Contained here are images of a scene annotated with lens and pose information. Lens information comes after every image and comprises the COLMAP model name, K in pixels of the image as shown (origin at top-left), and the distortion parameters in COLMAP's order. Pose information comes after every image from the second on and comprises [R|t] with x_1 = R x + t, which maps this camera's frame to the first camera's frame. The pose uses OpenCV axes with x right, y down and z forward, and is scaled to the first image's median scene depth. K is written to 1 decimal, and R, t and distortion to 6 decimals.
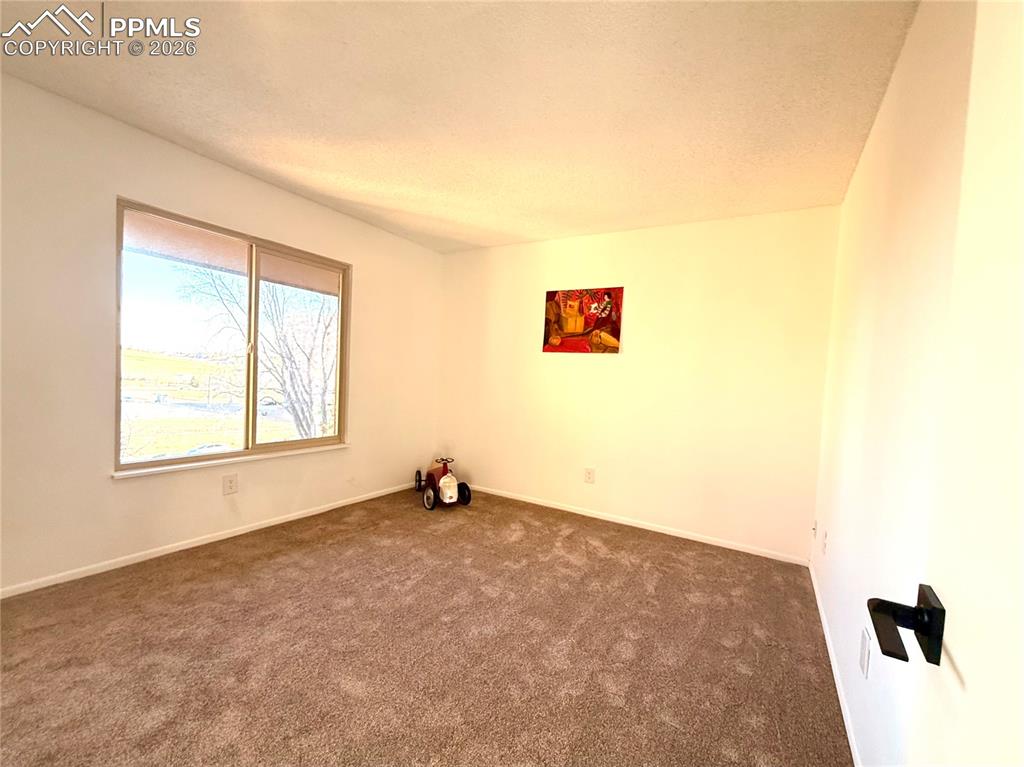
lens RADIAL K [[417.9, 0, 514.2], [0, 417.9, 399.2], [0, 0, 1]] dist [0.000909, 0.000327]
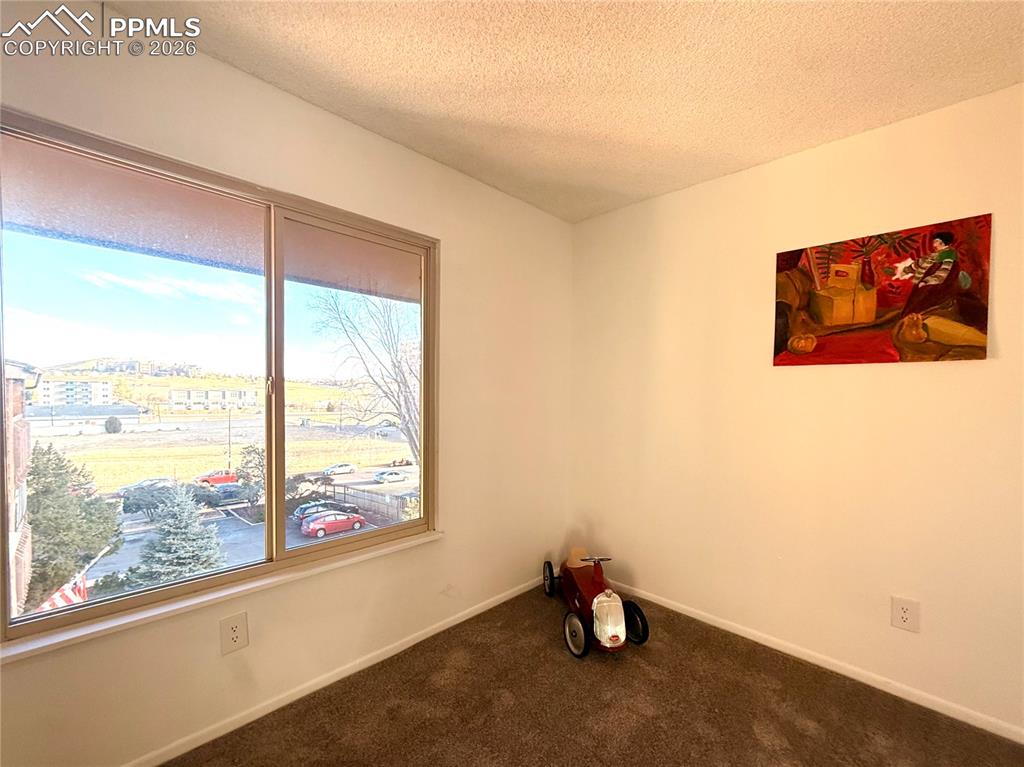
lens RADIAL K [[417.9, 0, 514.2], [0, 417.9, 399.2], [0, 0, 1]] dist [0.000909, 0.000327]
pose [[0.969829, -0.033967, -0.241406, -0.136226], [0.024658, 0.998835, -0.041479, -0.058466], [0.242534, 0.034275, 0.969537, 0.421357]]
